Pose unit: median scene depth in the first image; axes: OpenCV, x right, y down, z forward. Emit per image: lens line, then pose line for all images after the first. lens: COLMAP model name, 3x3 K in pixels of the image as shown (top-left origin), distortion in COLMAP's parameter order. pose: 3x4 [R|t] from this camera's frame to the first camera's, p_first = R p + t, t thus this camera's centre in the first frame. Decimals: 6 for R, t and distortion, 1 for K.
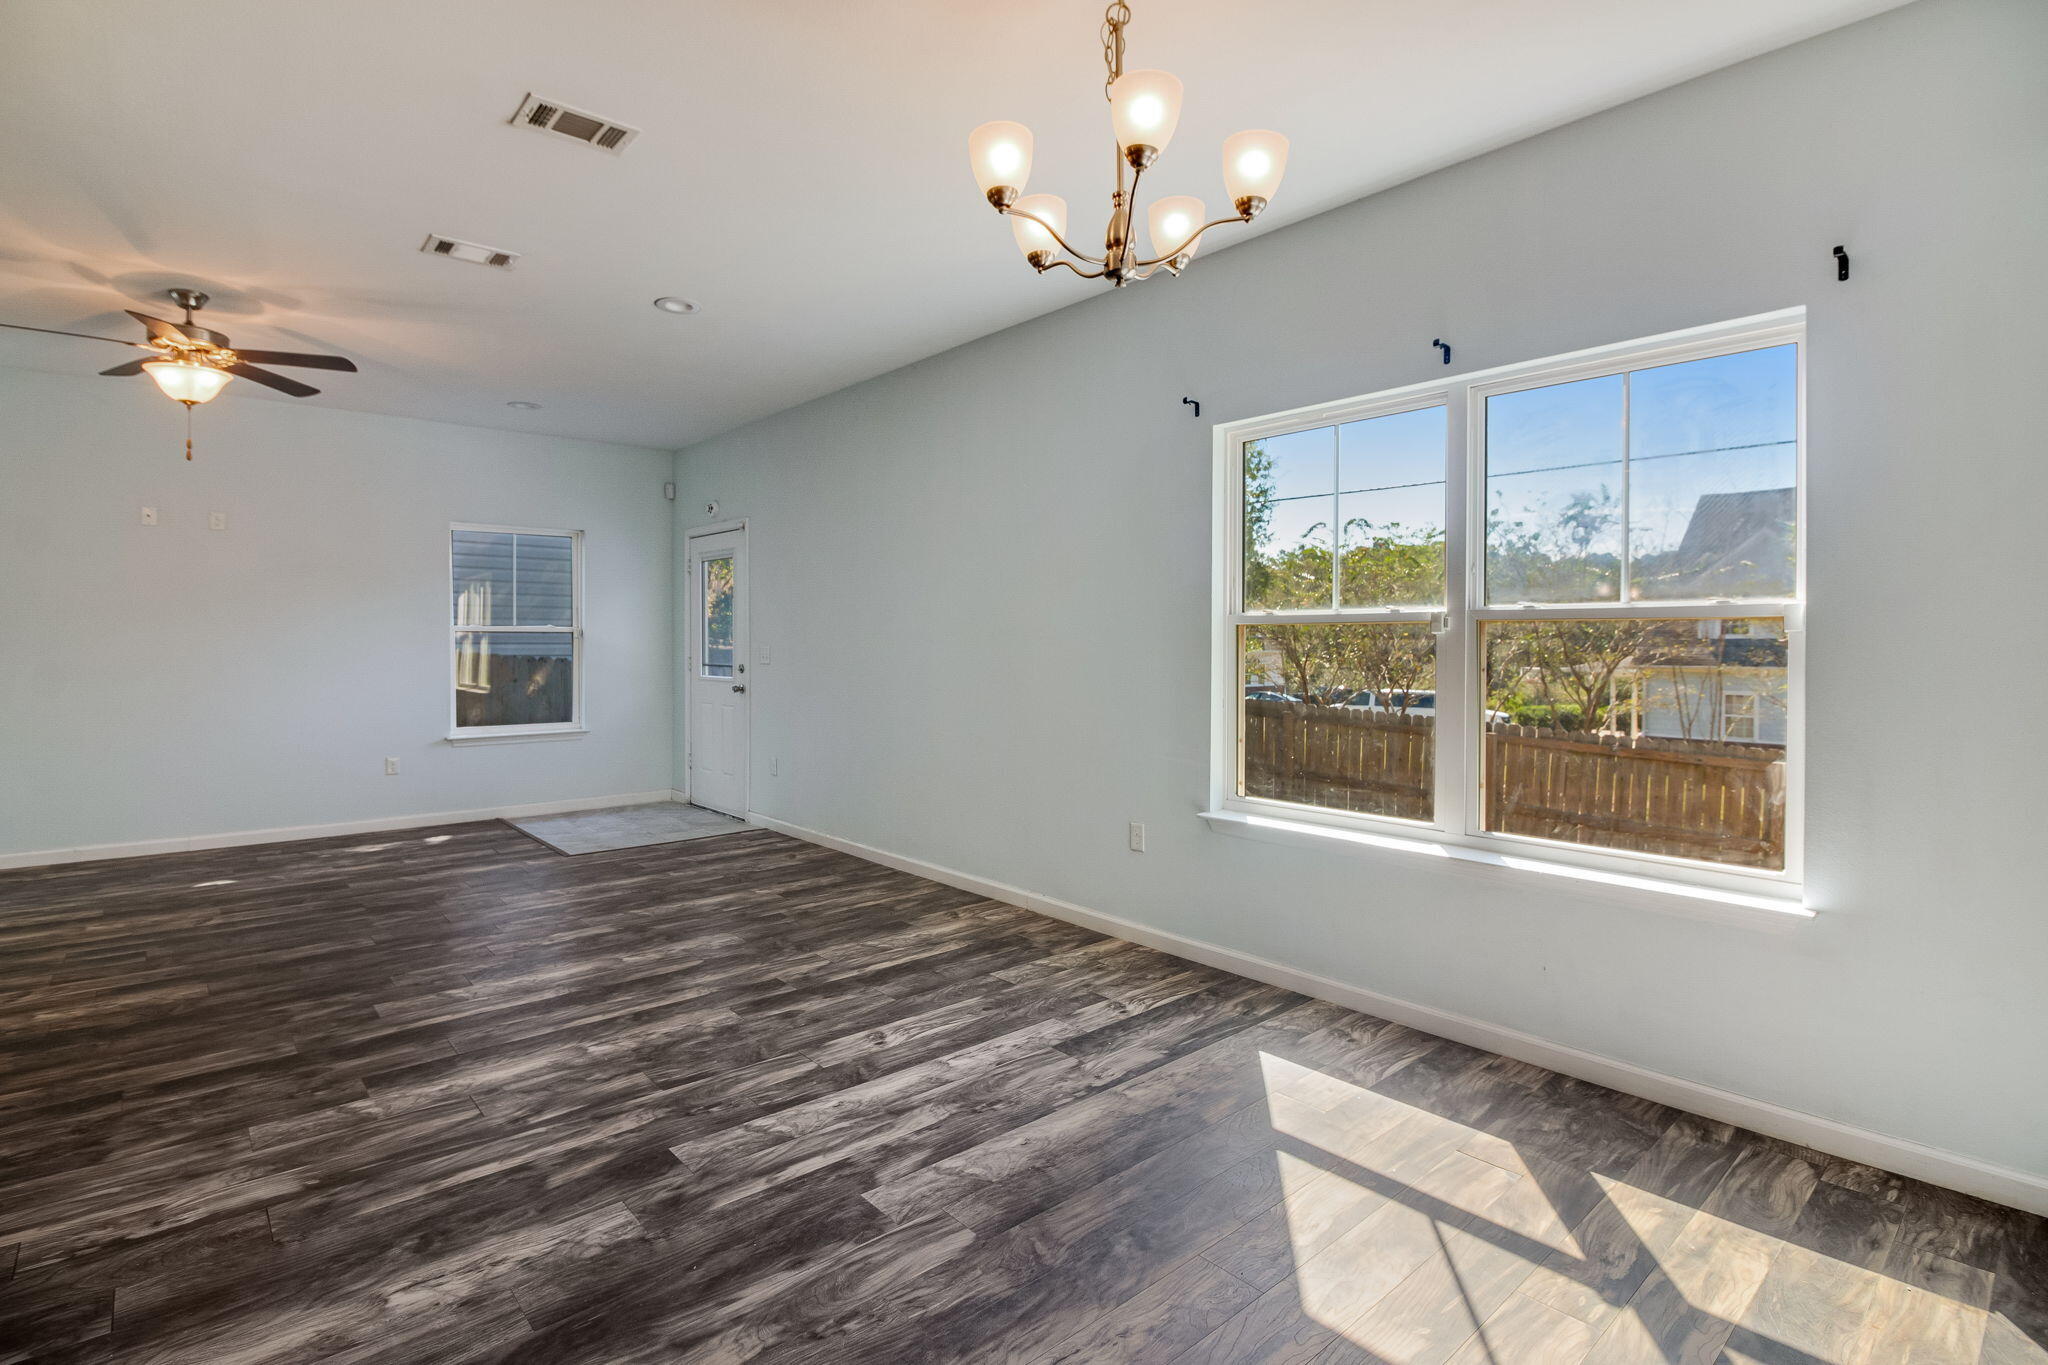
lens RADIAL K [[974.2, 0, 1018.0], [0, 974.2, 653.1], [0, 0, 1]] dist [0.000222, -0.012415]
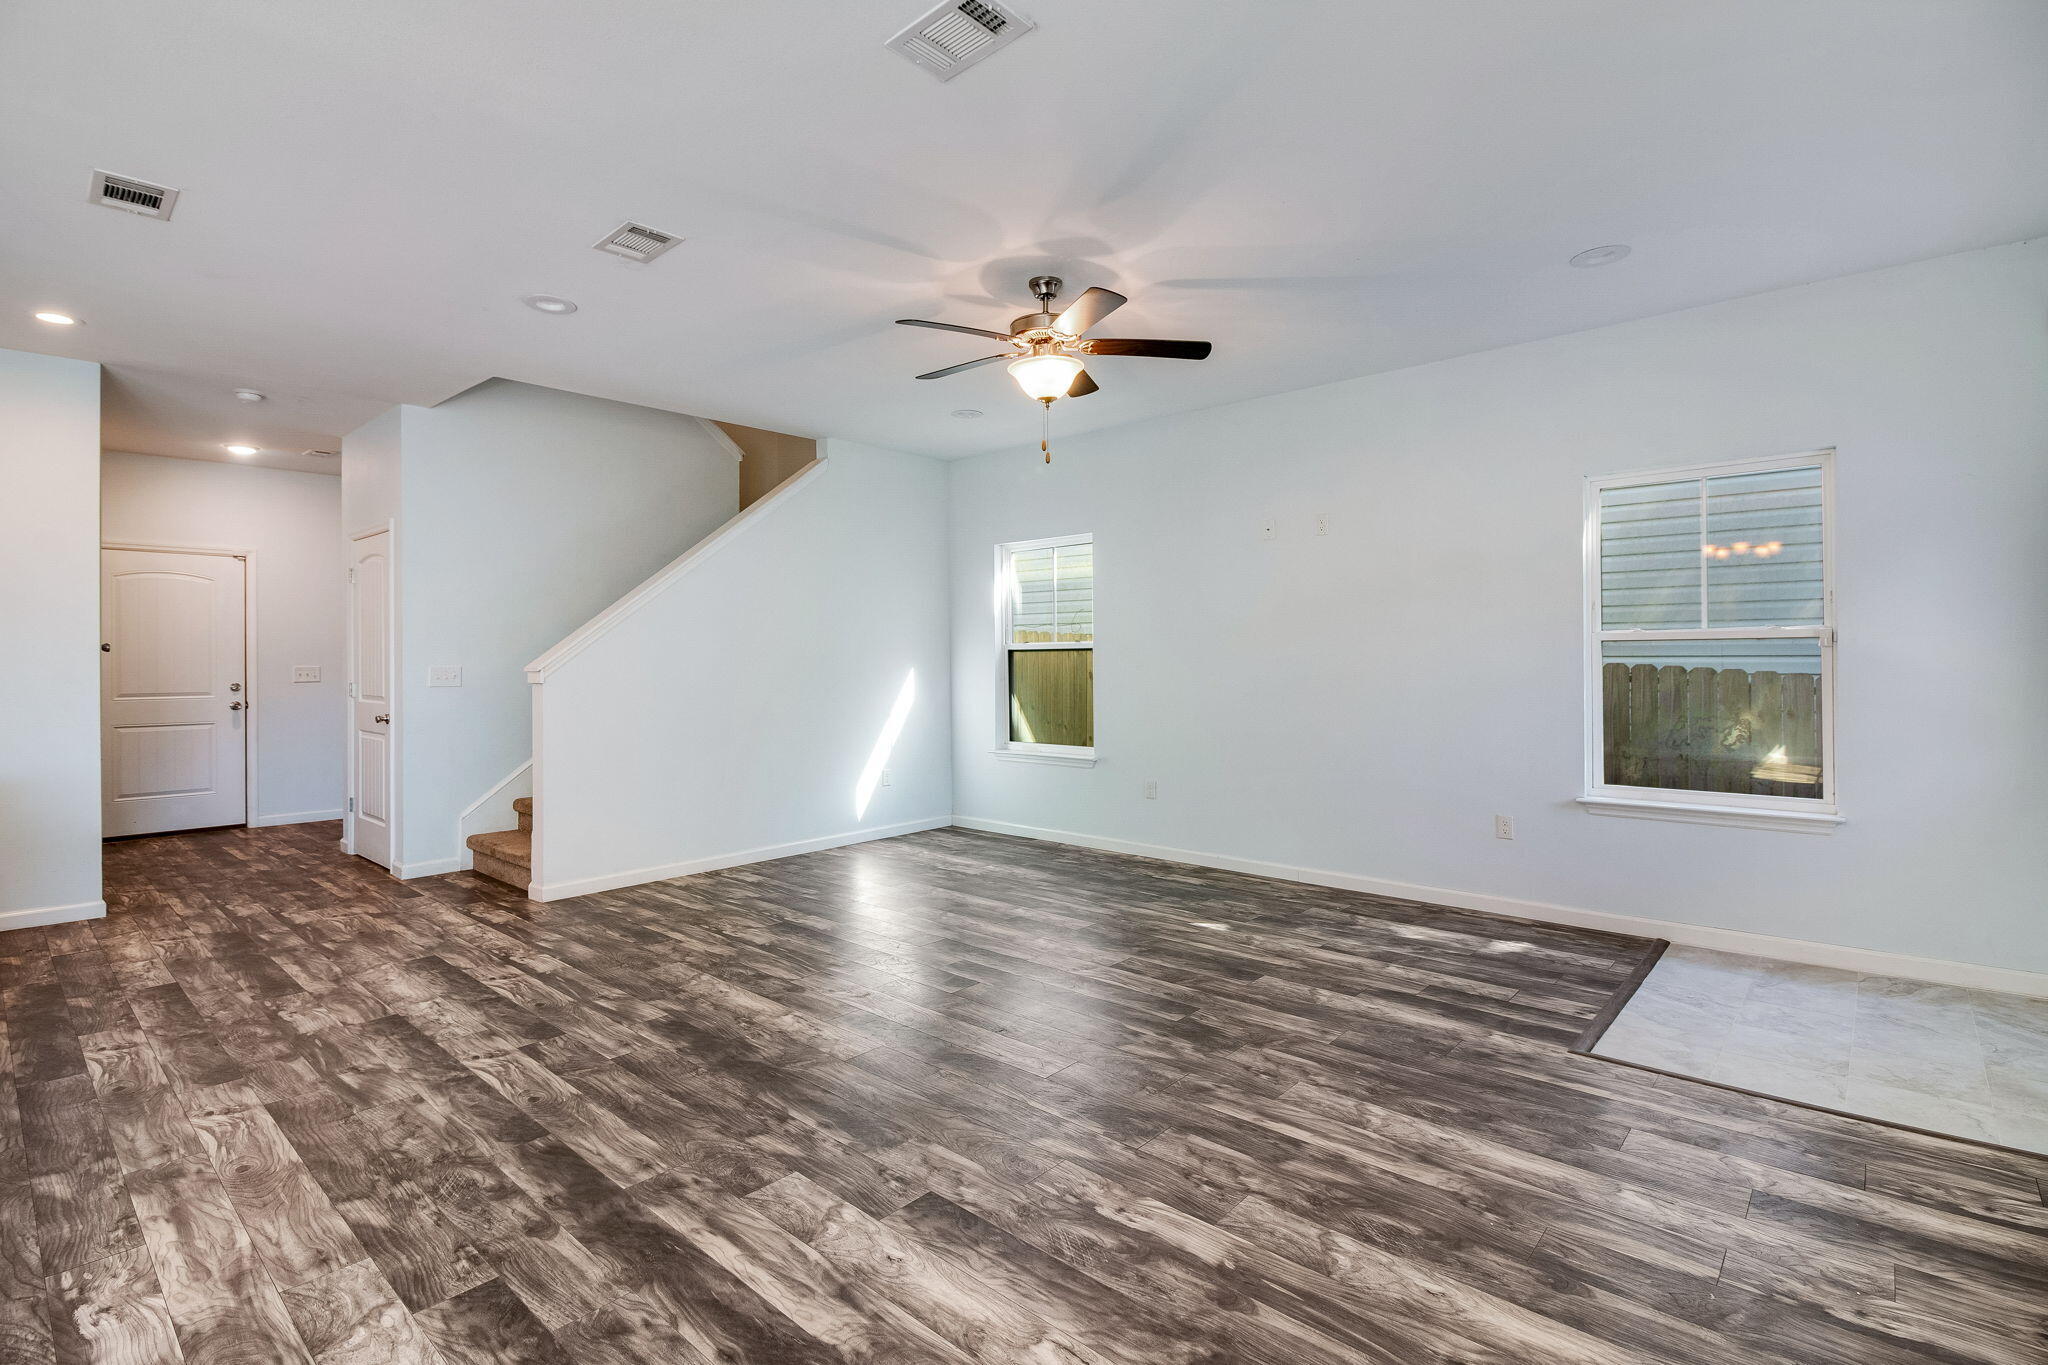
lens RADIAL K [[957.6, 0, 1014.8], [0, 957.6, 657.4], [0, 0, 1]] dist [0.003277, -0.008762]
pose [[0.115597, -0.004472, -0.993286, 0.055408], [-0.002418, 0.999986, -0.004783, -0.012145], [0.993293, 0.002955, 0.115584, 1.073707]]
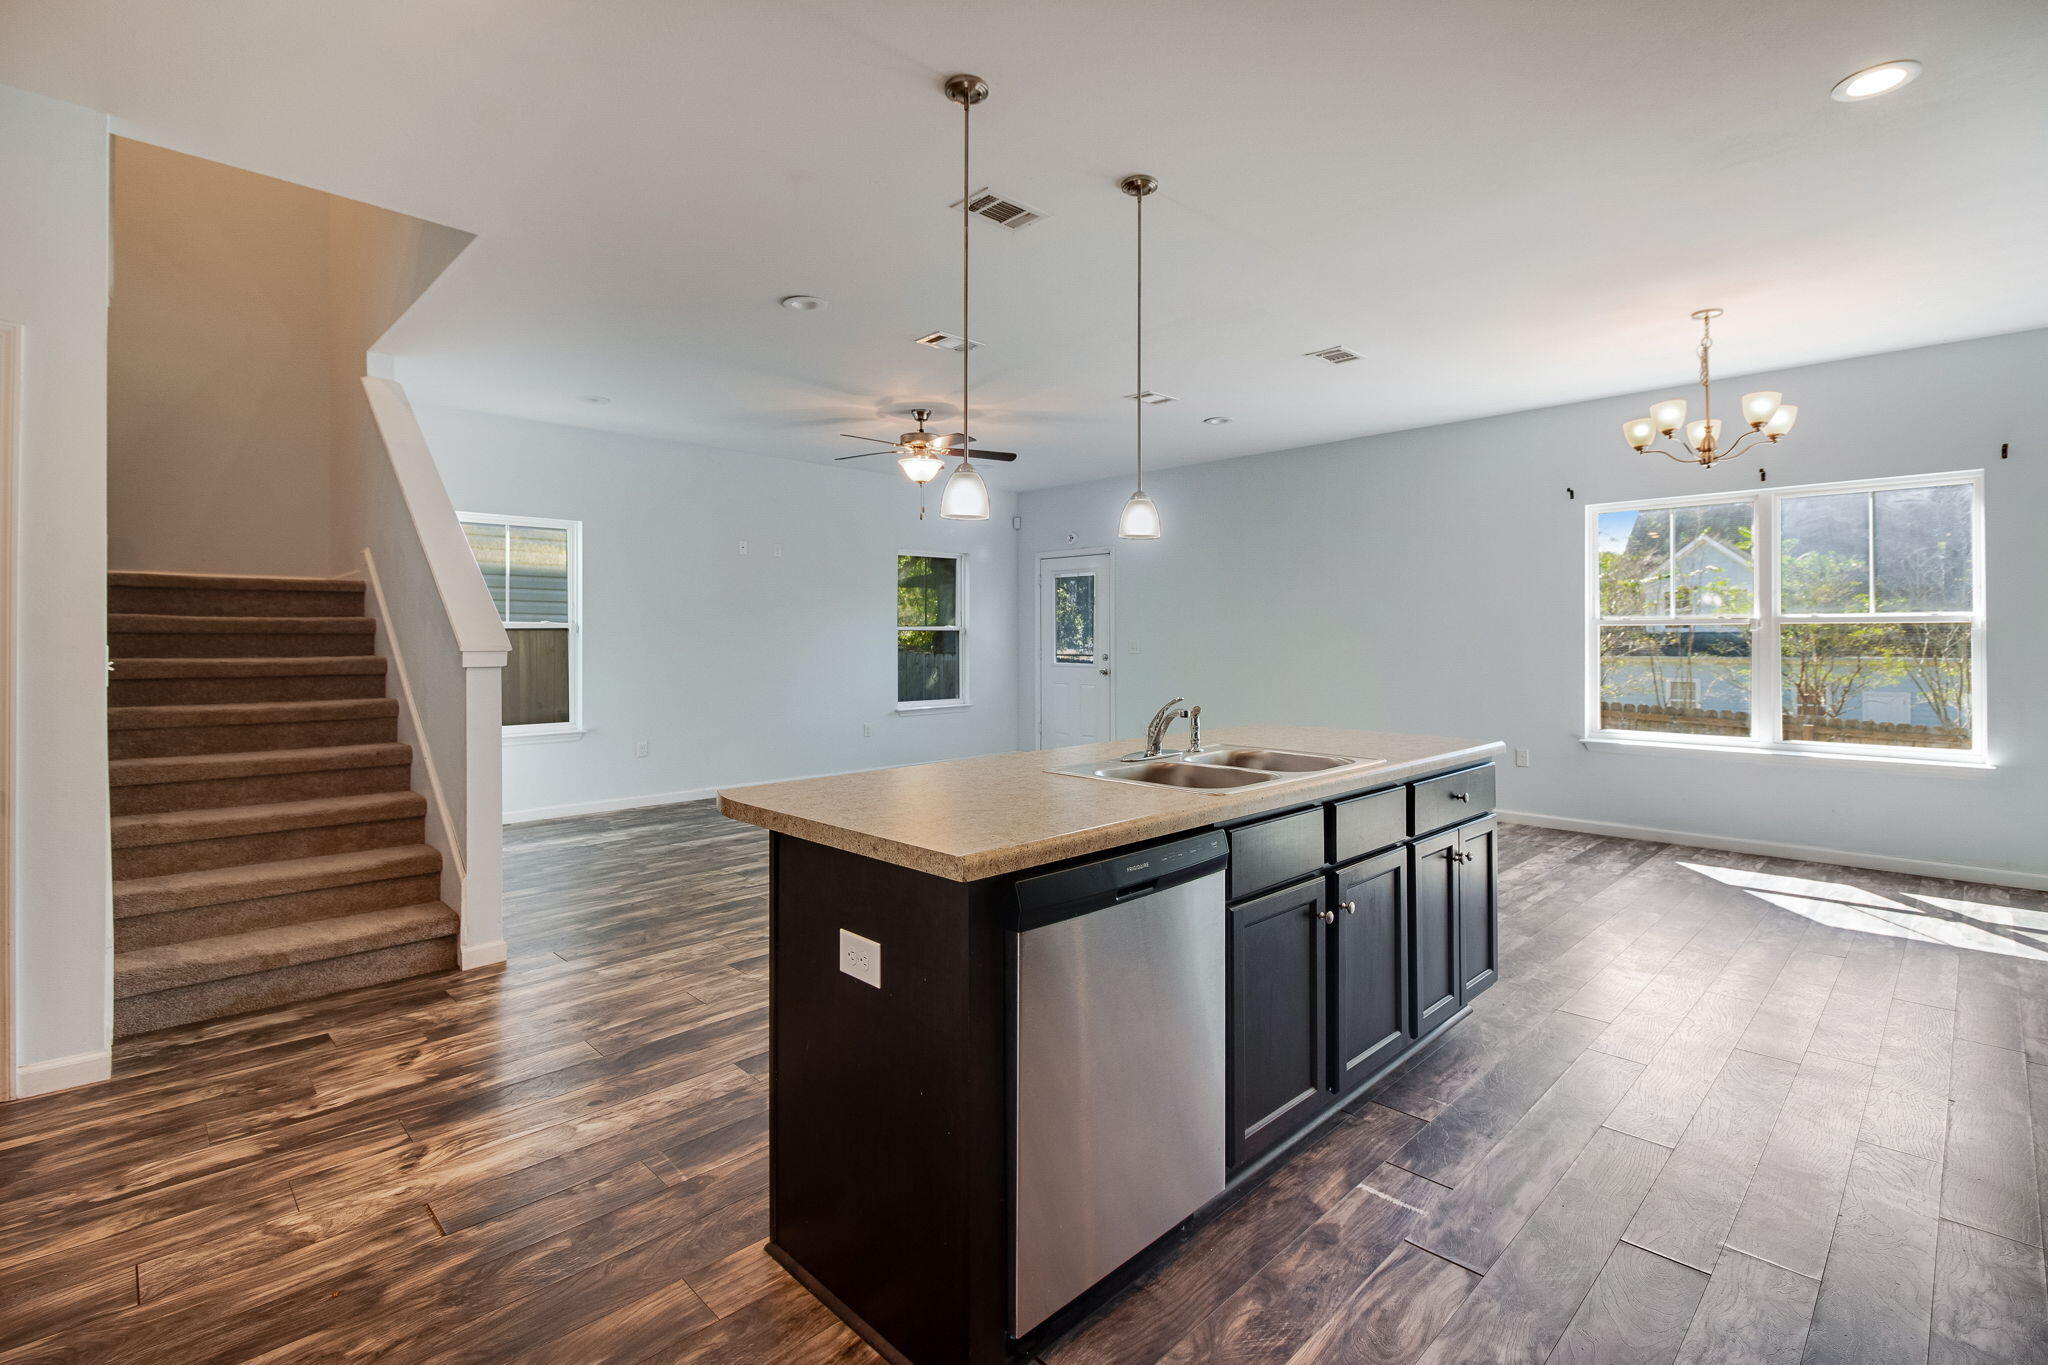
lens RADIAL K [[944.6, 0, 1034.7], [0, 944.6, 636.0], [0, 0, 1]] dist [-0.002364, -0.000528]
pose [[0.998220, -0.003524, 0.059532, -0.952778], [0.004324, 0.999902, -0.013314, 0.007444], [-0.059480, 0.013548, 0.998138, -0.628605]]
